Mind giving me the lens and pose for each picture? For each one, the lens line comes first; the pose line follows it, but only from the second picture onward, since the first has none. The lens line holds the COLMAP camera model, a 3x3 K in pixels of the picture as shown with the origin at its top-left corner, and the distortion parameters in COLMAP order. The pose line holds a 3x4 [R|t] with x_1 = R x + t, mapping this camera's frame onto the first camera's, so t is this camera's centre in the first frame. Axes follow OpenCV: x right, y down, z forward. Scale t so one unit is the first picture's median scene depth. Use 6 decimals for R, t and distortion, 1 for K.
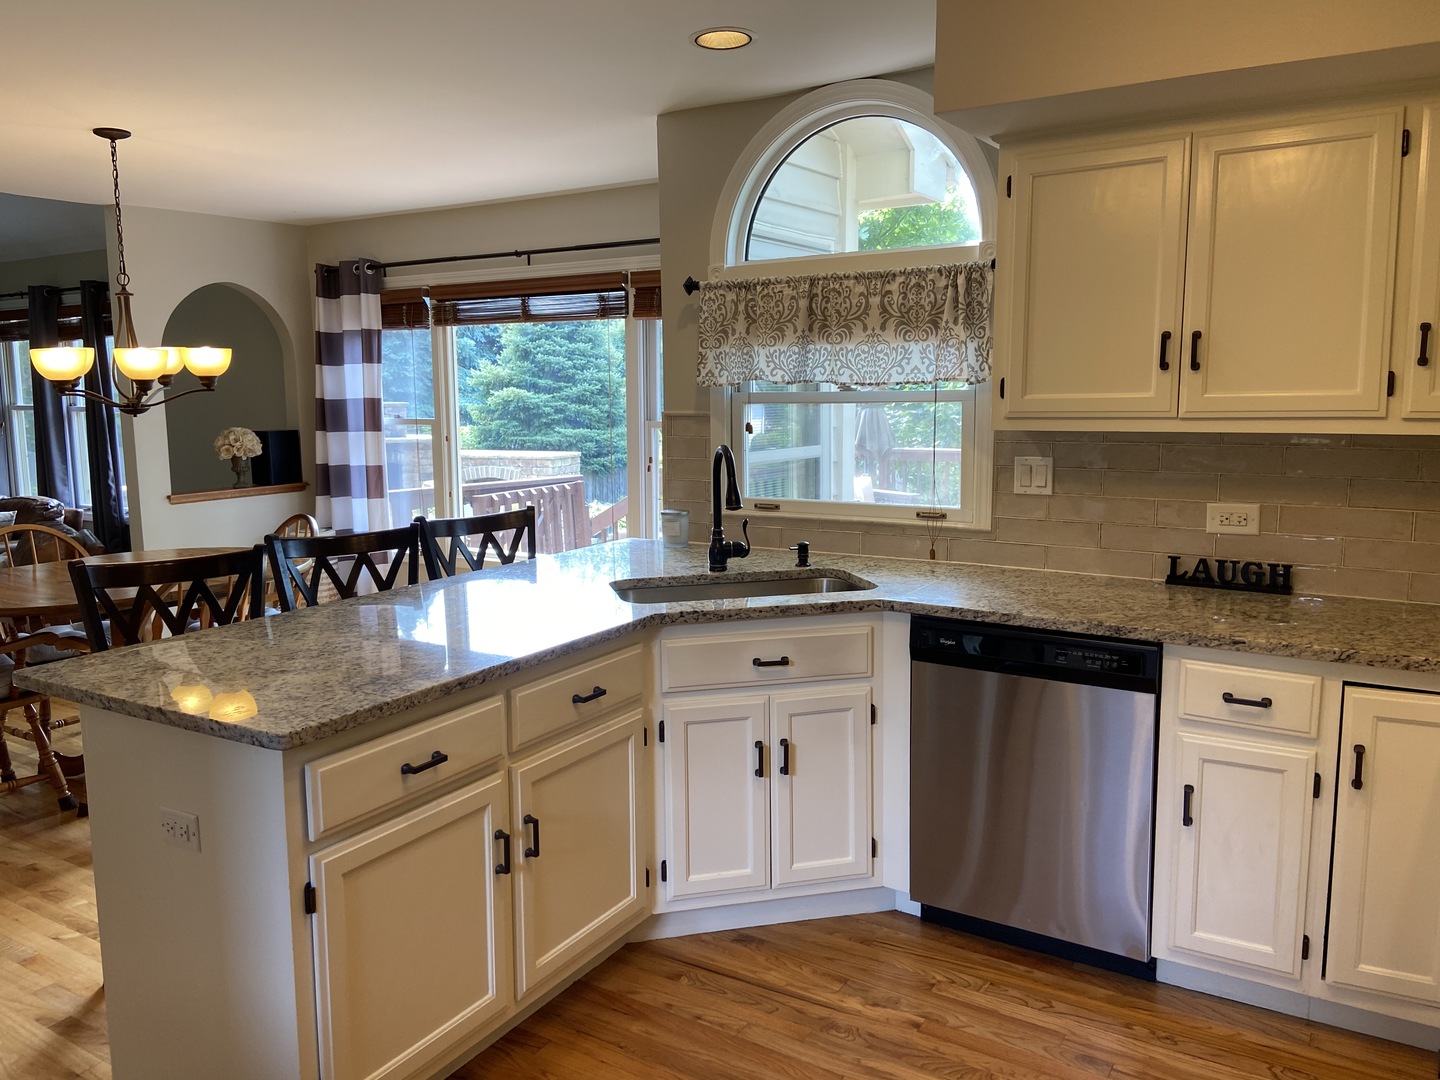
lens RADIAL K [[1078.4, 0, 704.8], [0, 1078.4, 519.8], [0, 0, 1]] dist [0.124165, -0.152749]
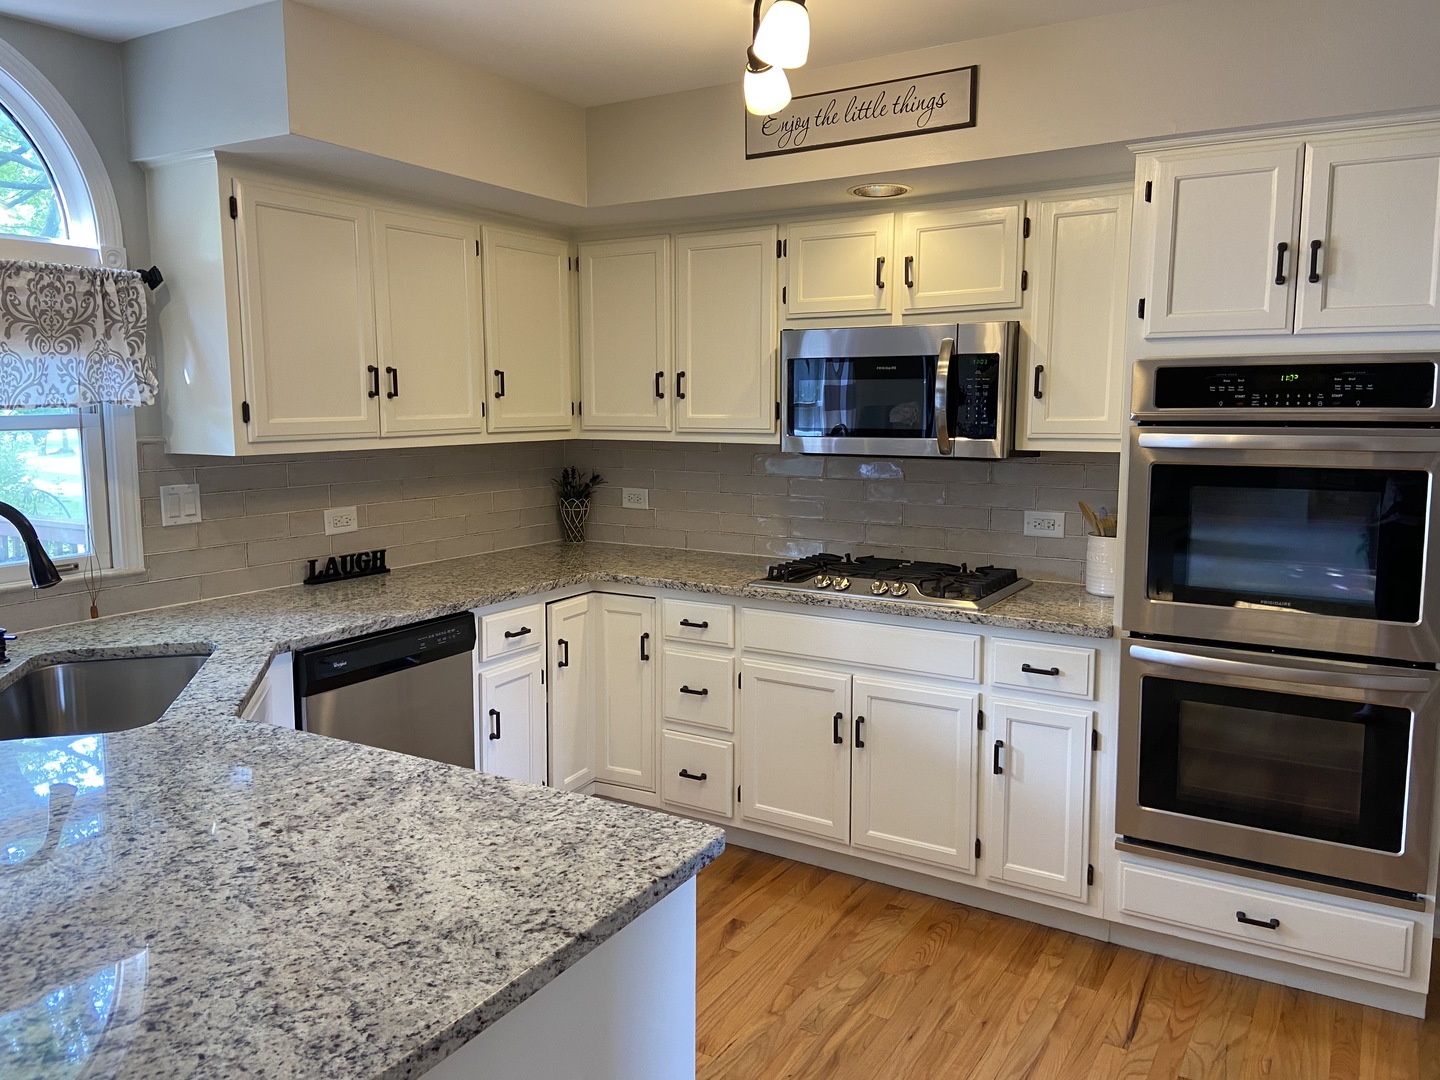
lens RADIAL K [[1084.1, 0, 714.3], [0, 1084.1, 519.6], [0, 0, 1]] dist [0.125217, -0.156577]
pose [[-0.022490, -0.102590, 0.994469, -0.637969], [0.126231, 0.986469, 0.104620, -0.066921], [-0.991746, 0.127885, -0.009236, 0.530222]]
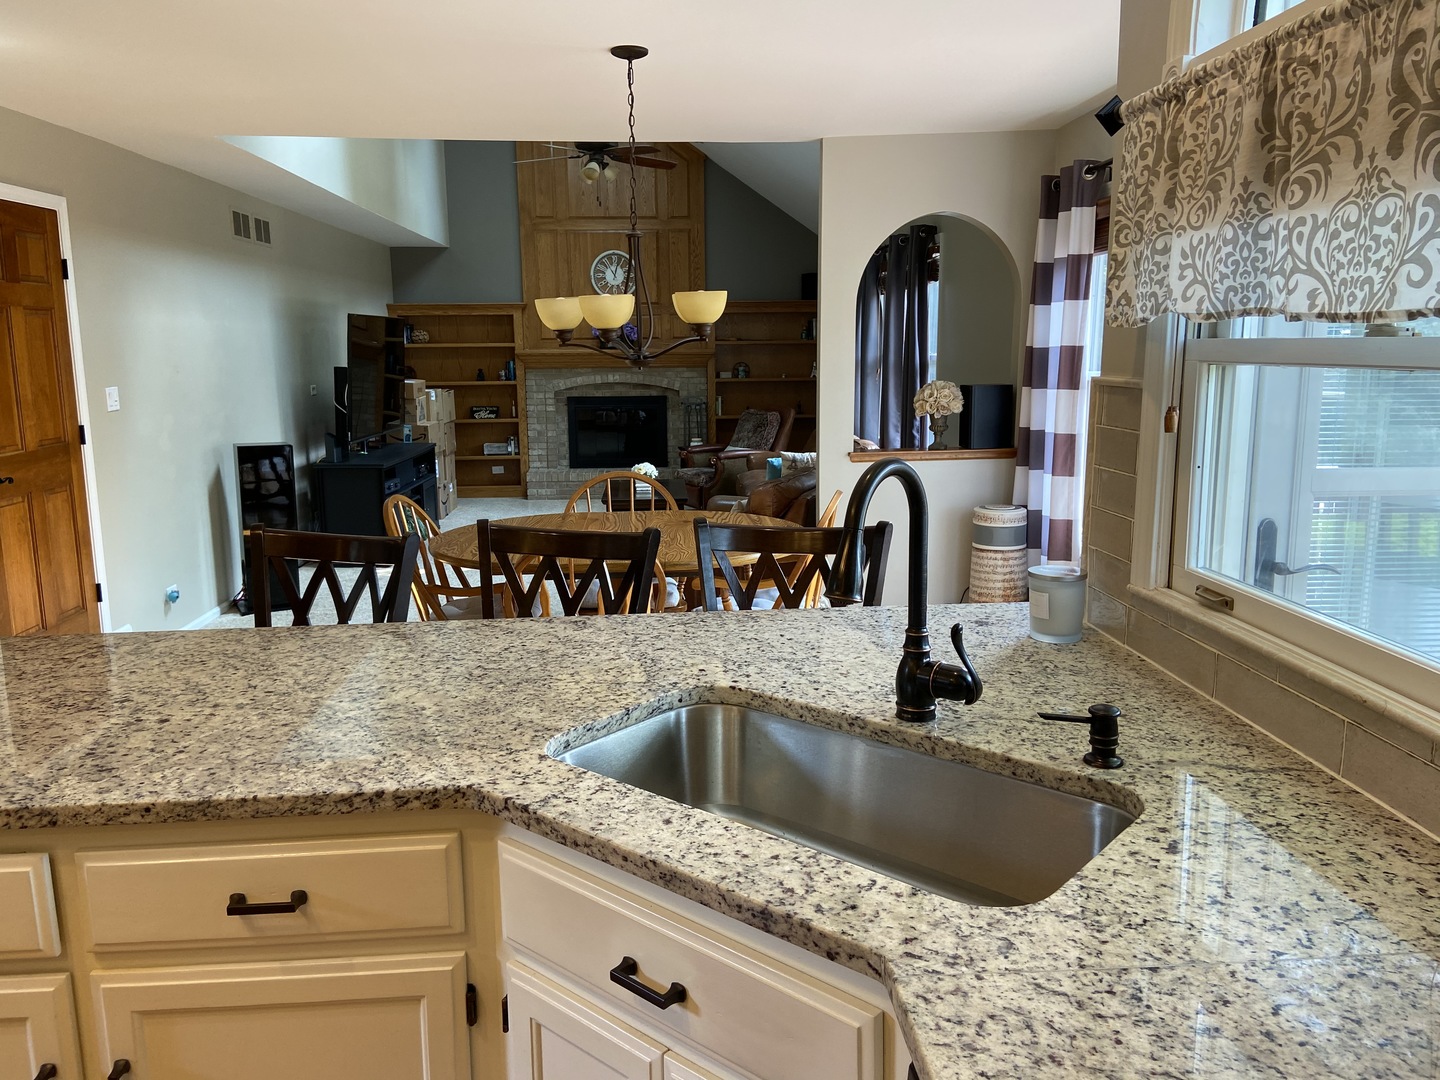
lens RADIAL K [[1078.4, 0, 704.8], [0, 1078.4, 519.8], [0, 0, 1]] dist [0.124165, -0.152749]
pose [[0.583886, 0.134050, -0.800692, 0.327364], [-0.093918, 0.990805, 0.097391, -0.076363], [0.806385, 0.018334, 0.591107, 0.629283]]
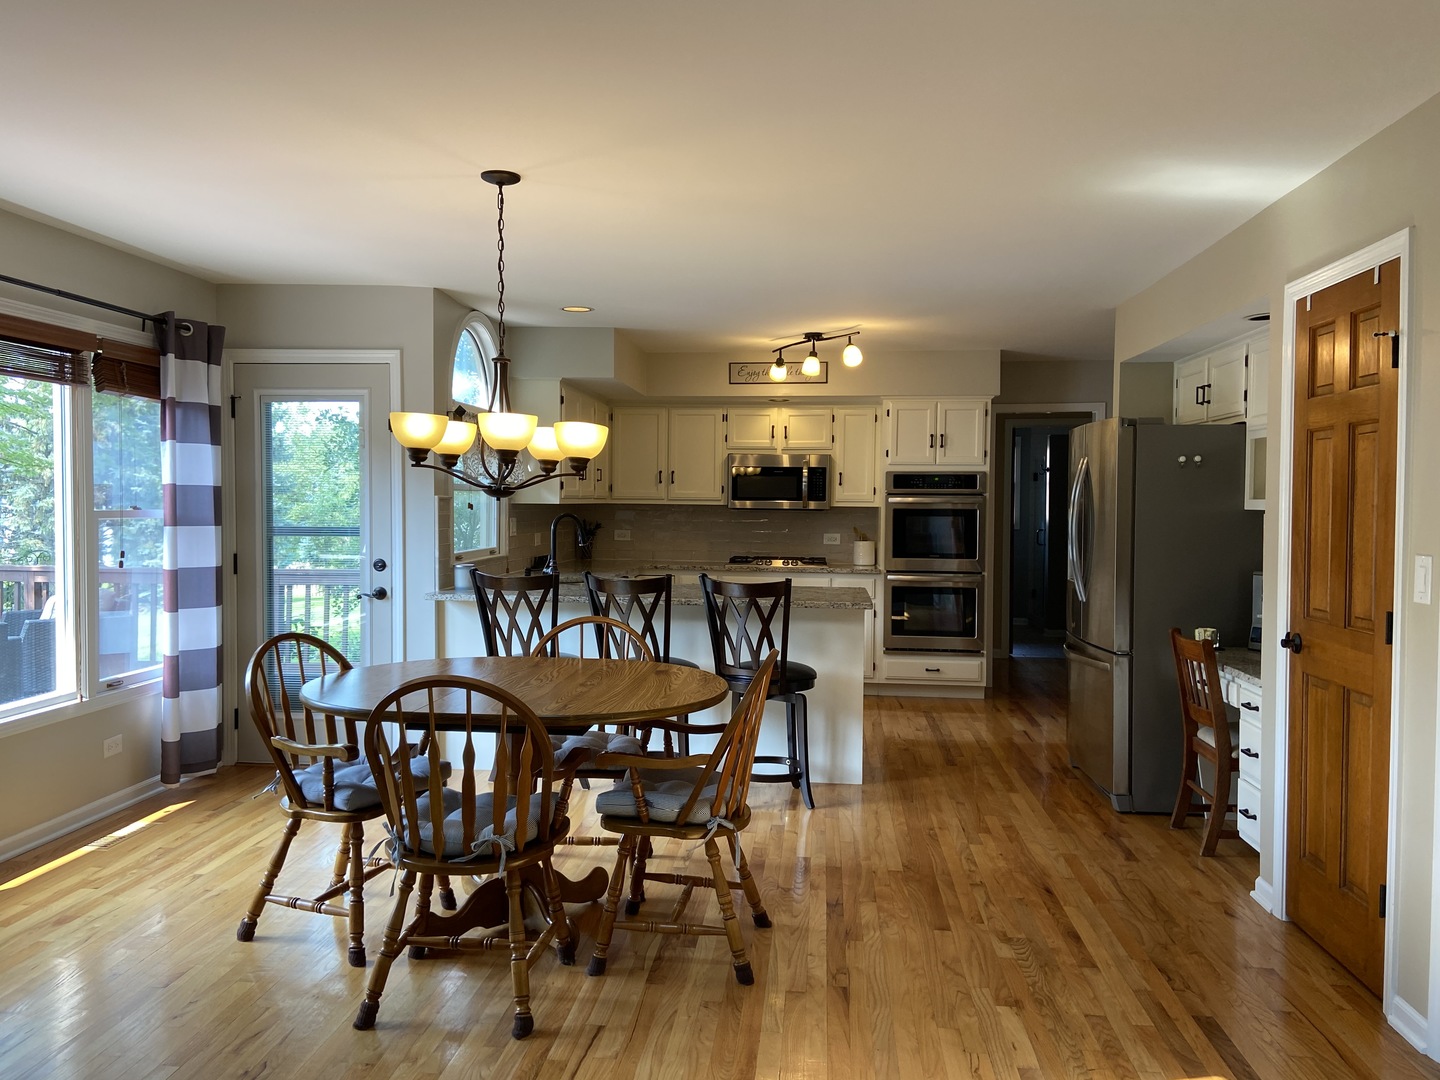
lens RADIAL K [[1084.1, 0, 714.3], [0, 1084.1, 519.6], [0, 0, 1]] dist [0.125217, -0.156577]
pose [[-0.449989, -0.010814, 0.892969, -1.667472], [0.105121, 0.992334, 0.064990, -0.143385], [-0.886825, 0.123115, -0.445402, 1.525027]]
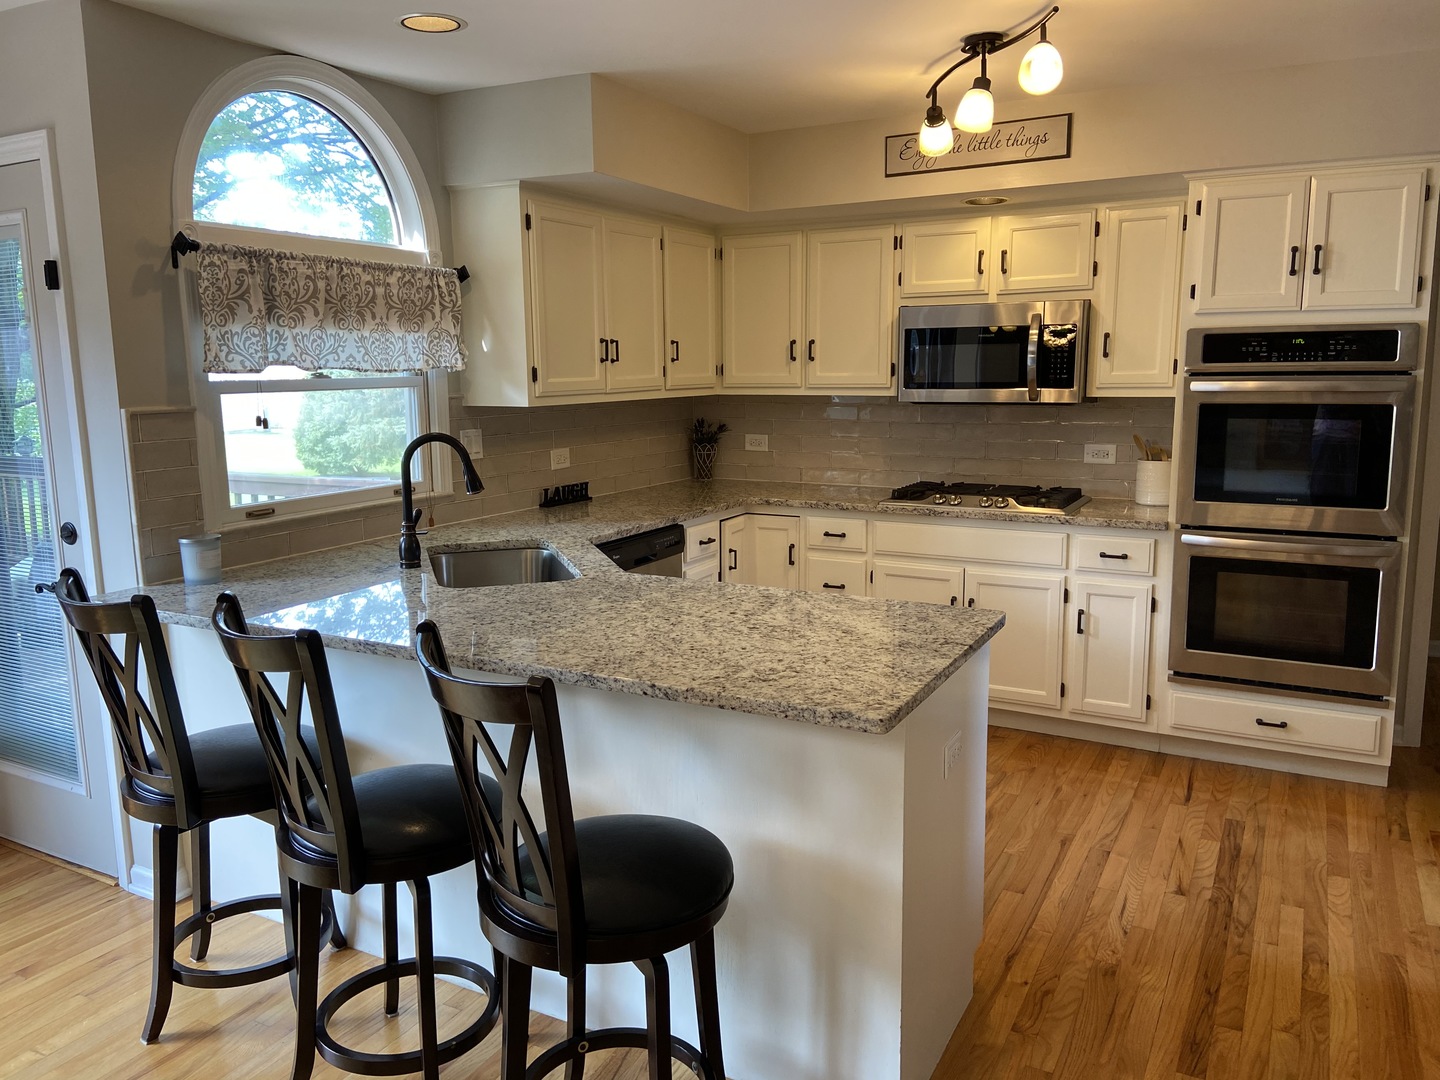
lens RADIAL K [[1084.1, 0, 714.3], [0, 1084.1, 519.6], [0, 0, 1]] dist [0.125217, -0.156577]
pose [[-0.073532, -0.134276, 0.988212, -0.939458], [0.133859, 0.980599, 0.143202, -0.094587], [-0.988269, 0.142811, -0.054132, 0.771442]]
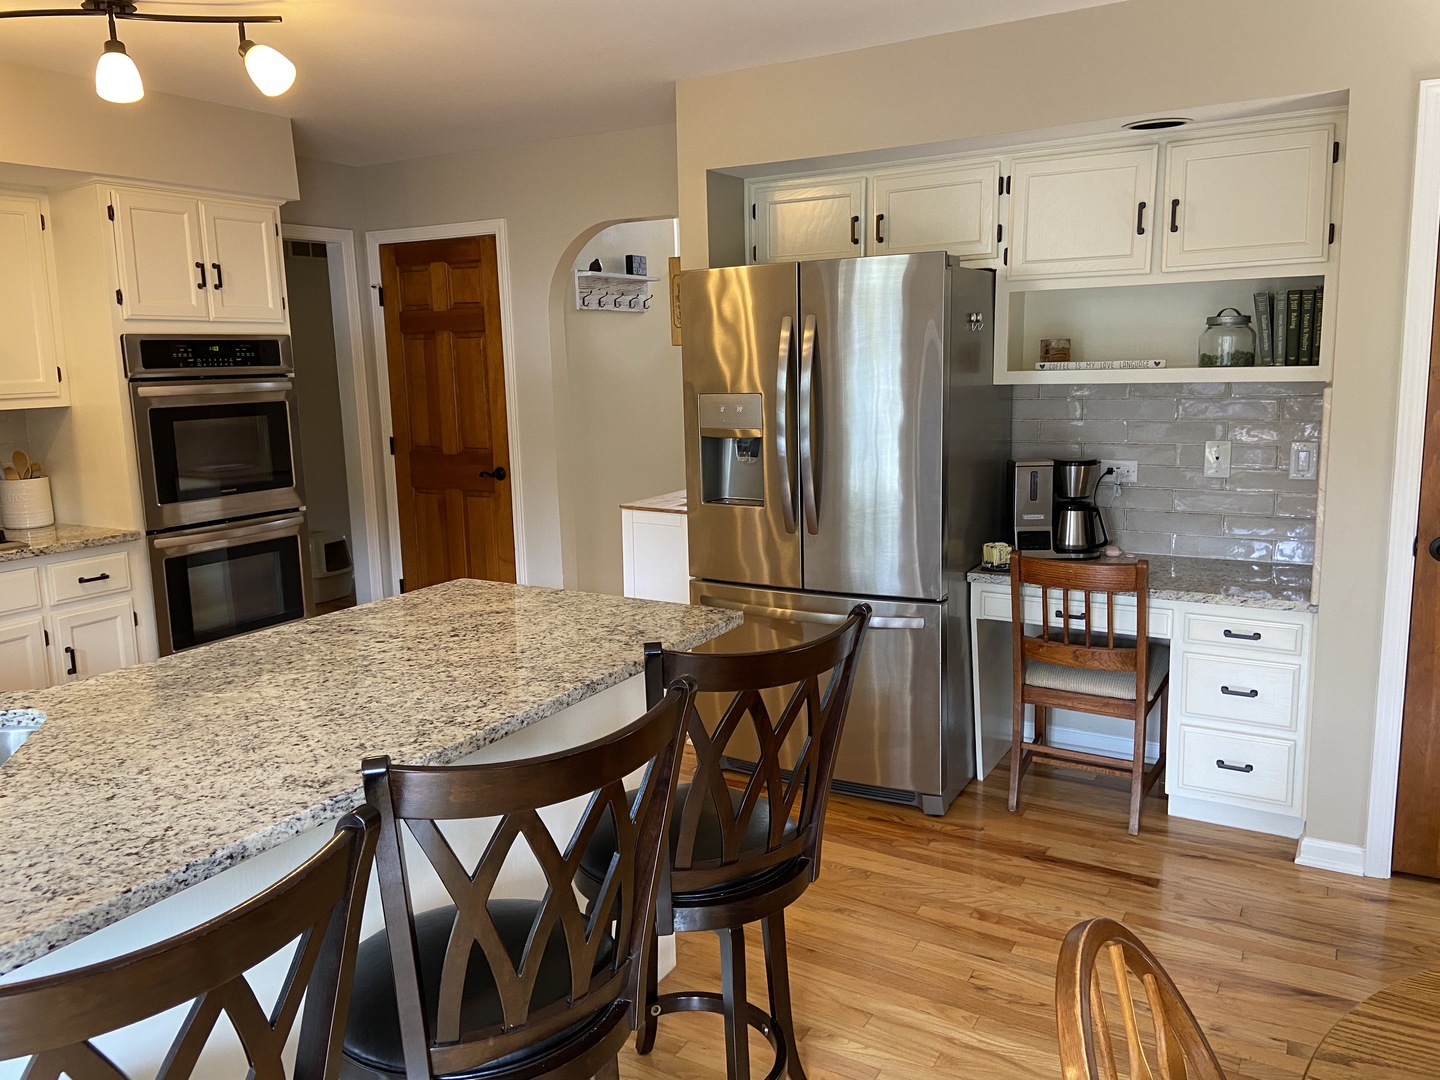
lens RADIAL K [[1084.1, 0, 714.3], [0, 1084.1, 519.6], [0, 0, 1]] dist [0.125217, -0.156577]
pose [[-0.998738, 0.037571, -0.033327, -0.377086], [0.027081, 0.961739, 0.272626, -0.169613], [0.042294, 0.271380, -0.961543, 1.365080]]
